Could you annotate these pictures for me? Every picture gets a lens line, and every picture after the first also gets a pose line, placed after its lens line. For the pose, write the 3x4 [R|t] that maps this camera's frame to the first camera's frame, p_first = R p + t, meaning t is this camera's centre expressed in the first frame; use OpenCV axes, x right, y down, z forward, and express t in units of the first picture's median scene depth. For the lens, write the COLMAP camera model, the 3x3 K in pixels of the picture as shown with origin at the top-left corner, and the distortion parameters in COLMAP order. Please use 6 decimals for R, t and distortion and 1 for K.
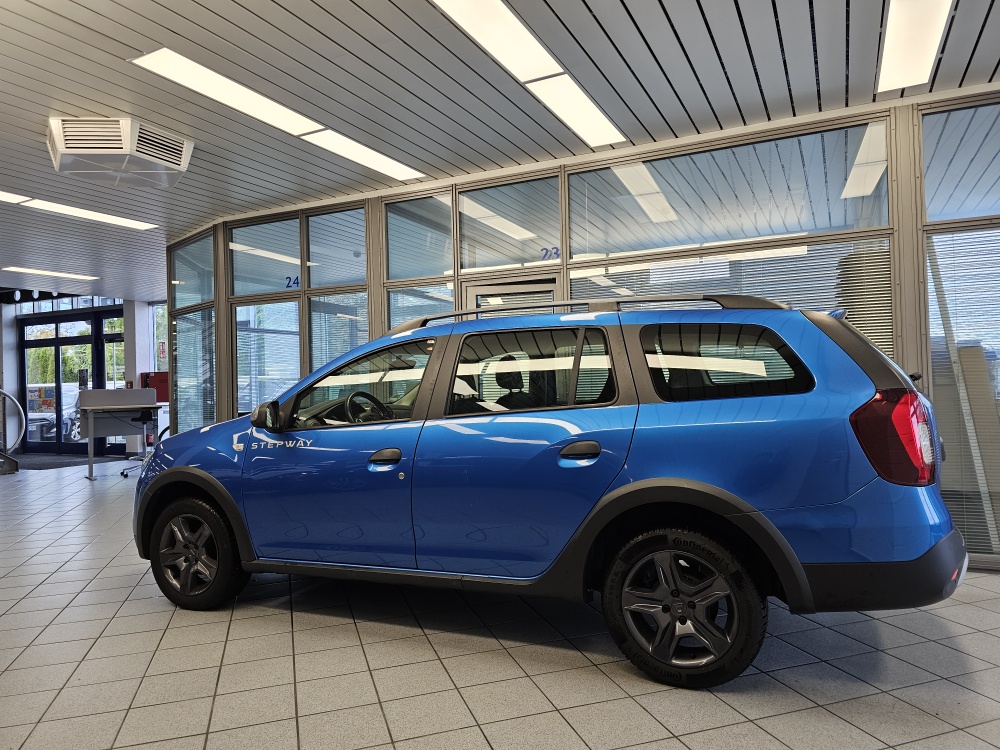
lens RADIAL K [[686.6, 0, 517.5], [0, 686.6, 369.9], [0, 0, 1]] dist [0.010631, 0.003014]
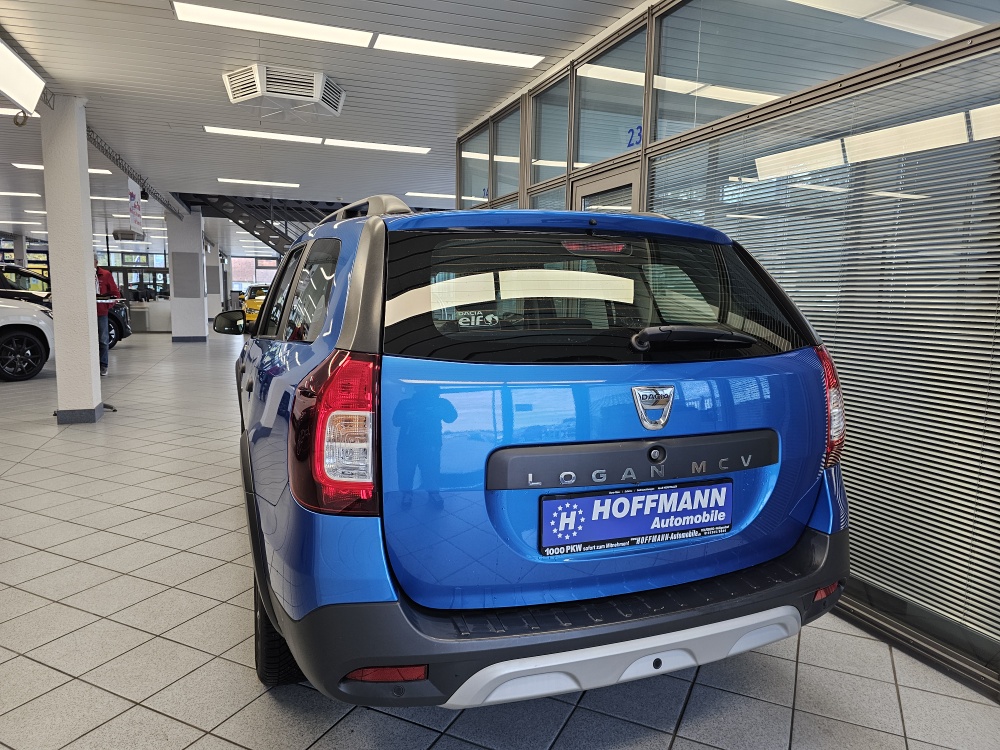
lens RADIAL K [[698.4, 0, 500.0], [0, 698.4, 375.0], [0, 0, 1]] dist [0.064252, -0.001301]
pose [[0.694819, 0.119976, -0.709107, 0.626942], [-0.017523, 0.988519, 0.150080, -0.025001], [0.718971, -0.091853, 0.688944, 0.387587]]
